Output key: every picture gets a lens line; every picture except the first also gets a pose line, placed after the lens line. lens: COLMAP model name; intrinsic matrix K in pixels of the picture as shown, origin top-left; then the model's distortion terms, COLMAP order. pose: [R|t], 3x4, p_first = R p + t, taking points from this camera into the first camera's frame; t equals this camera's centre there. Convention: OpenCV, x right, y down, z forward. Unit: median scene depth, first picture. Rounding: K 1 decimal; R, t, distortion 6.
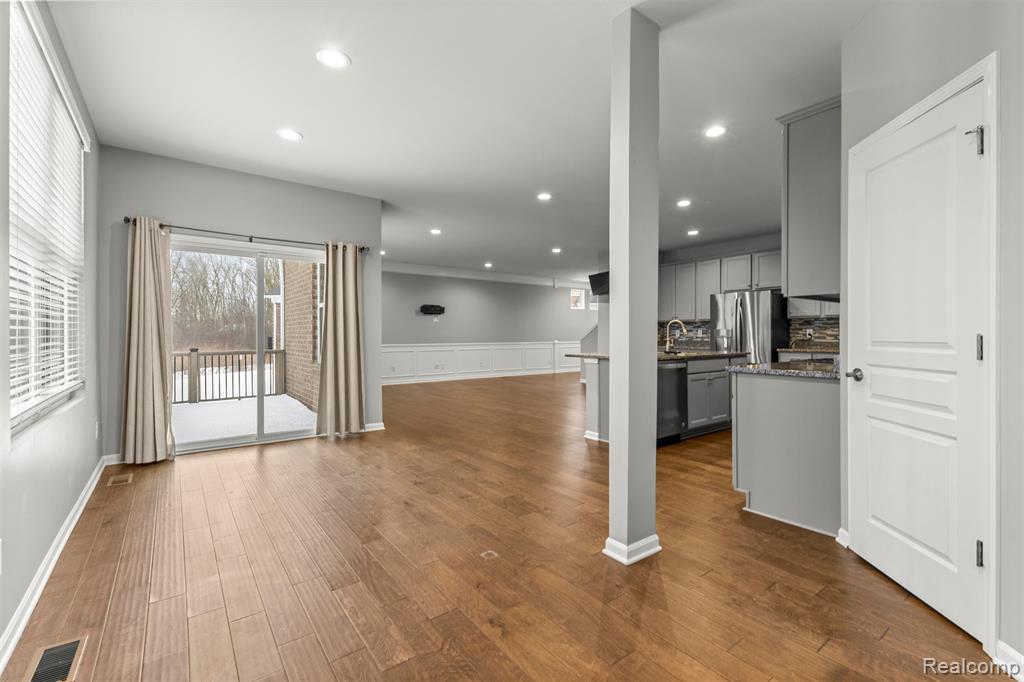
lens RADIAL K [[443.2, 0, 512.2], [0, 443.2, 338.0], [0, 0, 1]] dist [0.012421, -0.003850]
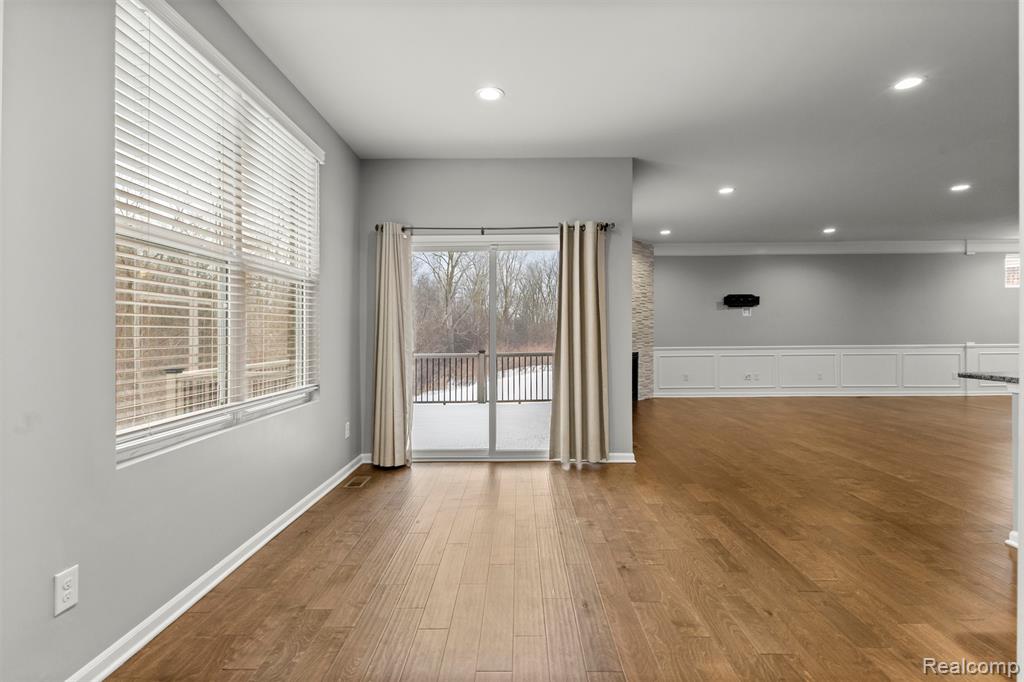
lens RADIAL K [[495.8, 0, 516.2], [0, 495.8, 341.0], [0, 0, 1]] dist [0.012904, -0.002337]
pose [[0.790901, 0.001446, -0.611942, 0.053832], [0.003700, 0.999968, 0.007145, -0.005749], [0.611933, -0.007915, 0.790870, 0.171363]]
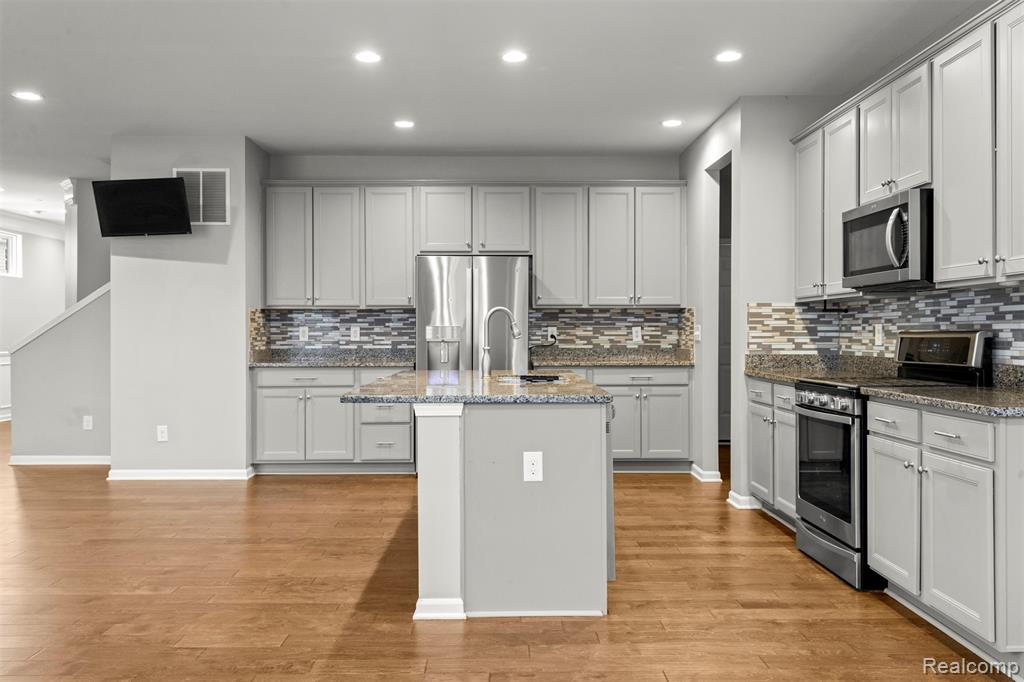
lens RADIAL K [[837.0, 0, 512.9], [0, 837.0, 334.4], [0, 0, 1]] dist [0.024328, -0.021205]
pose [[0.588326, -0.002510, 0.808620, -0.270666], [0.007116, 0.999973, -0.002073, -0.008322], [-0.808592, 0.006974, 0.588328, 0.397483]]
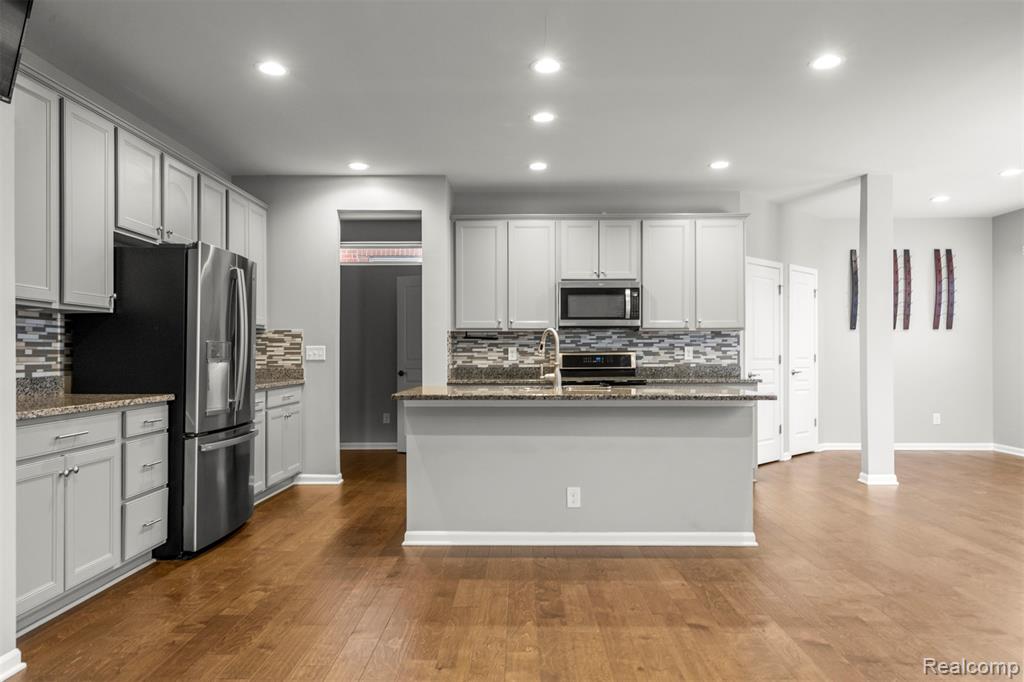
lens RADIAL K [[693.6, 0, 518.1], [0, 693.6, 351.1], [0, 0, 1]] dist [0.021784, -0.004289]
pose [[-0.796110, 0.006642, 0.605115, -0.092026], [0.007751, 0.999970, -0.000778, -0.010411], [-0.605102, 0.004071, -0.796137, 1.408233]]
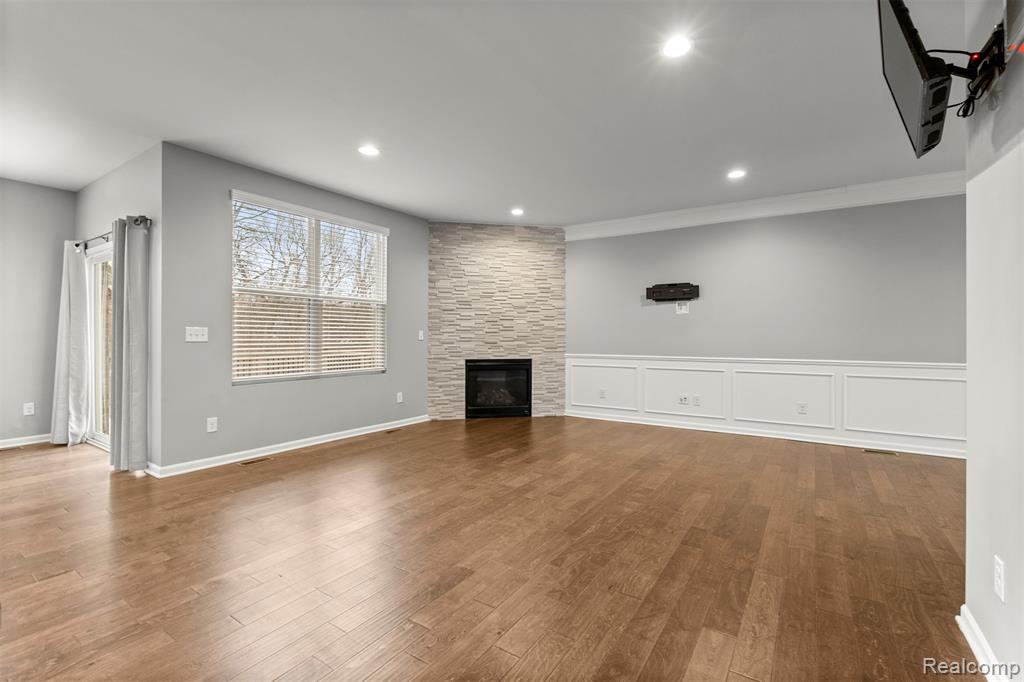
lens RADIAL K [[455.2, 0, 517.5], [0, 455.2, 333.7], [0, 0, 1]] dist [-0.007659, -0.000620]
pose [[0.336607, -0.004411, -0.941635, 0.443436], [-0.010649, 0.999907, -0.008490, -0.012224], [0.941585, 0.012885, 0.336529, 1.041242]]
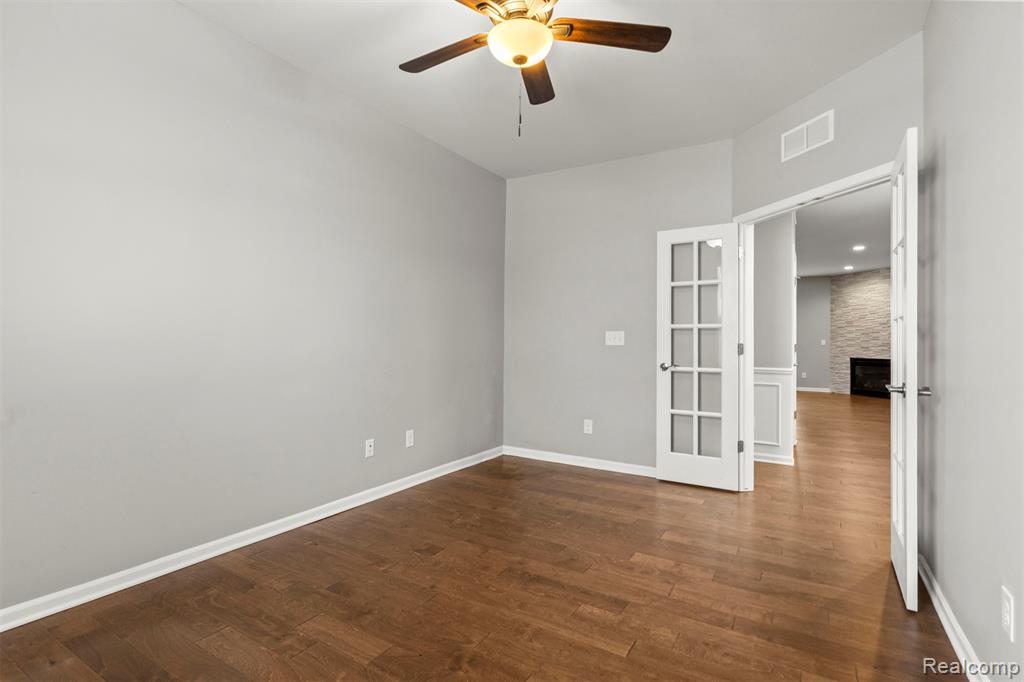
lens RADIAL K [[495.8, 0, 512.4], [0, 495.8, 330.5], [0, 0, 1]] dist [0.012904, -0.002337]
pose [[-0.928181, -0.018293, -0.371680, 1.217226], [-0.015786, 0.999827, -0.009787, -0.022368], [0.371795, -0.003217, -0.928309, 2.435466]]
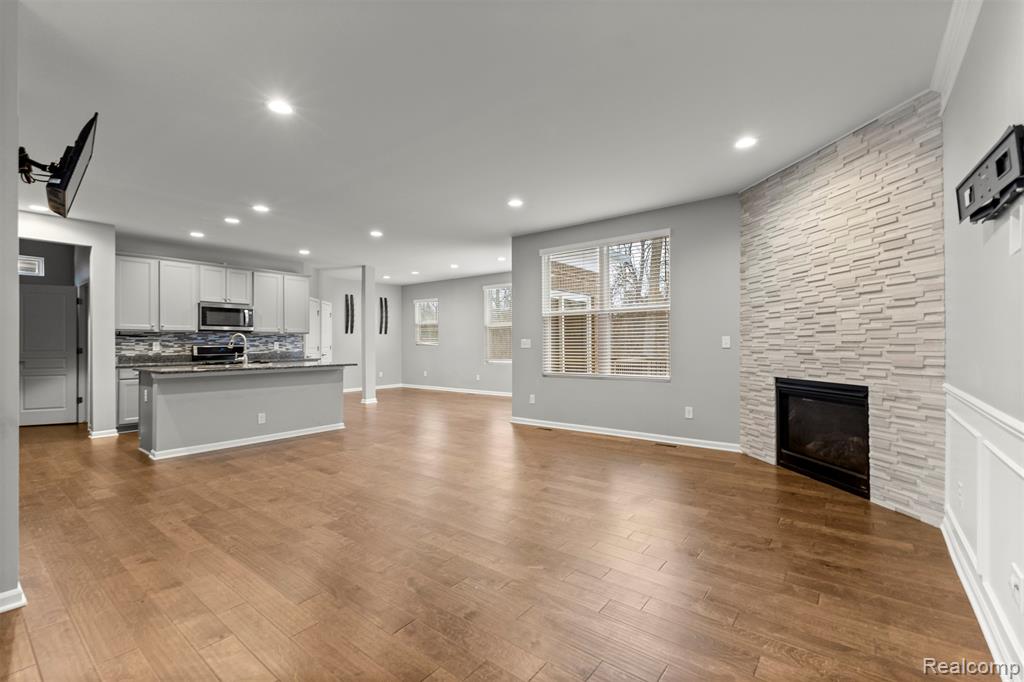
lens RADIAL K [[443.2, 0, 515.6], [0, 443.2, 344.3], [0, 0, 1]] dist [0.012421, -0.003850]
pose [[-0.964985, 0.004949, -0.262257, 0.018348], [0.002955, 0.999964, 0.007995, -0.017875], [0.262287, 0.006940, -0.964965, 1.789895]]
